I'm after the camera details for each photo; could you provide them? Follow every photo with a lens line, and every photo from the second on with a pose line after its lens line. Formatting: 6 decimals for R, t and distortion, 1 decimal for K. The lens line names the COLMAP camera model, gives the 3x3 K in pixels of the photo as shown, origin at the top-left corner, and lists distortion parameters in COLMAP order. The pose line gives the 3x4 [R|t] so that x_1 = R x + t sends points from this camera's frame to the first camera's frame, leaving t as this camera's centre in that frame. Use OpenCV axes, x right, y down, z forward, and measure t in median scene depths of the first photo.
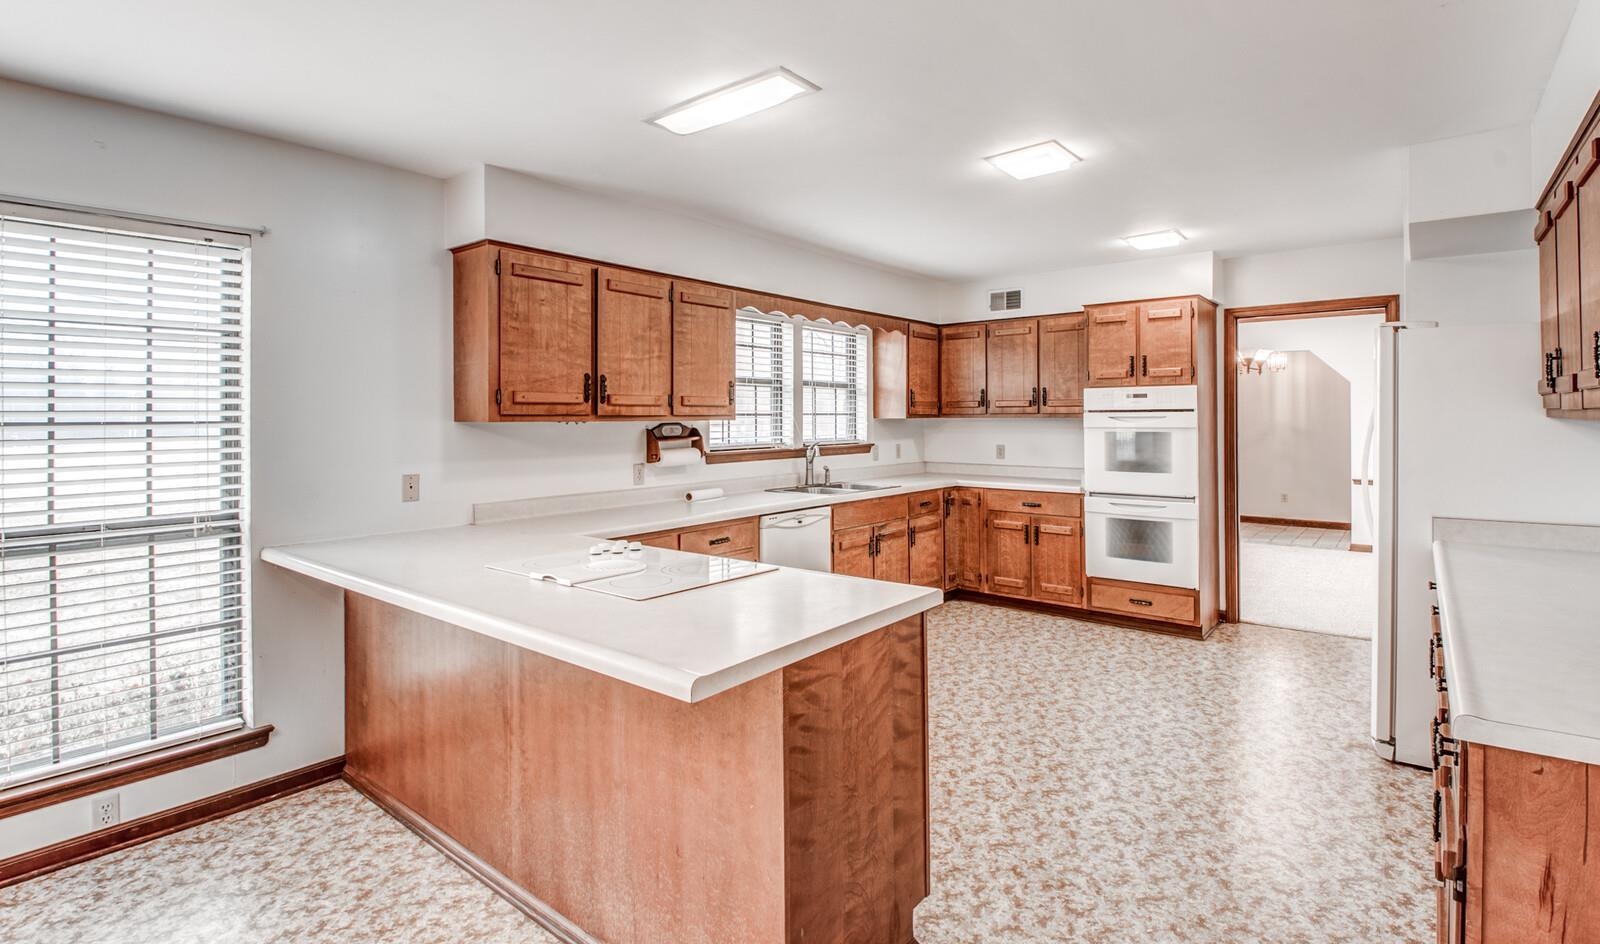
lens RADIAL K [[764.9, 0, 789.9], [0, 764.9, 424.3], [0, 0, 1]] dist [0.021695, -0.008498]
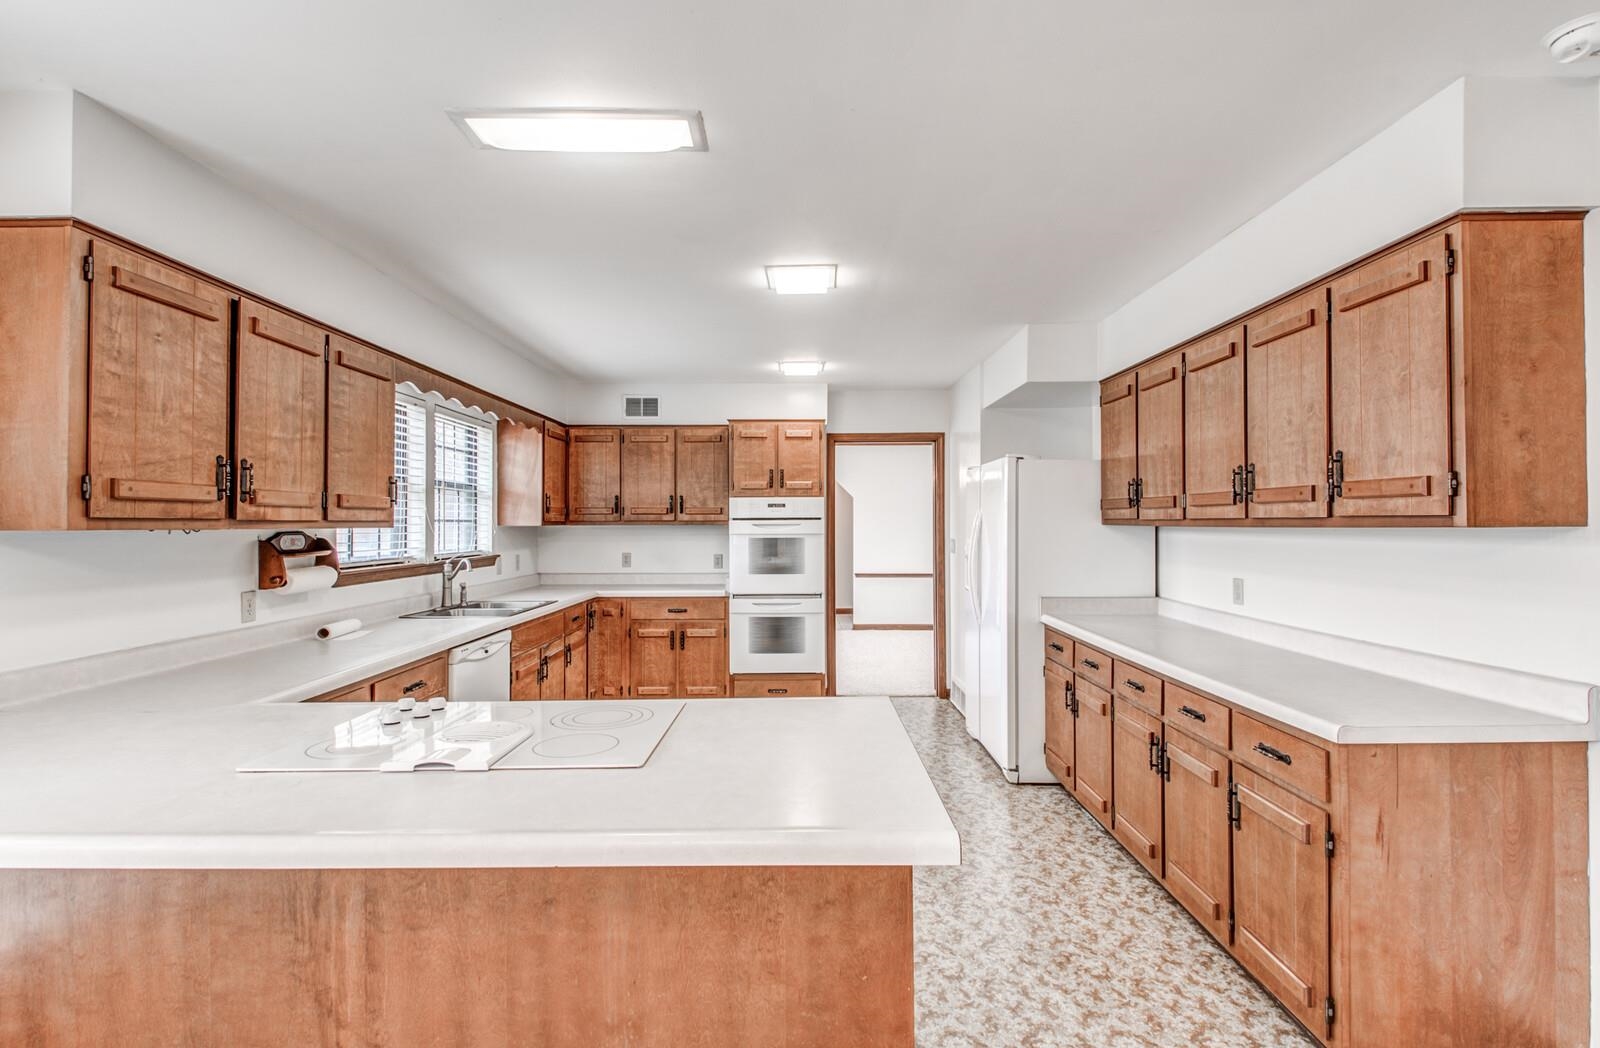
lens RADIAL K [[753.2, 0, 802.8], [0, 753.2, 518.5], [0, 0, 1]] dist [-0.000995, -0.002726]
pose [[0.779085, 0.007048, 0.626879, -0.228291], [0.004005, 0.999860, -0.016220, -0.000402], [-0.626906, 0.015147, 0.778948, 0.154182]]
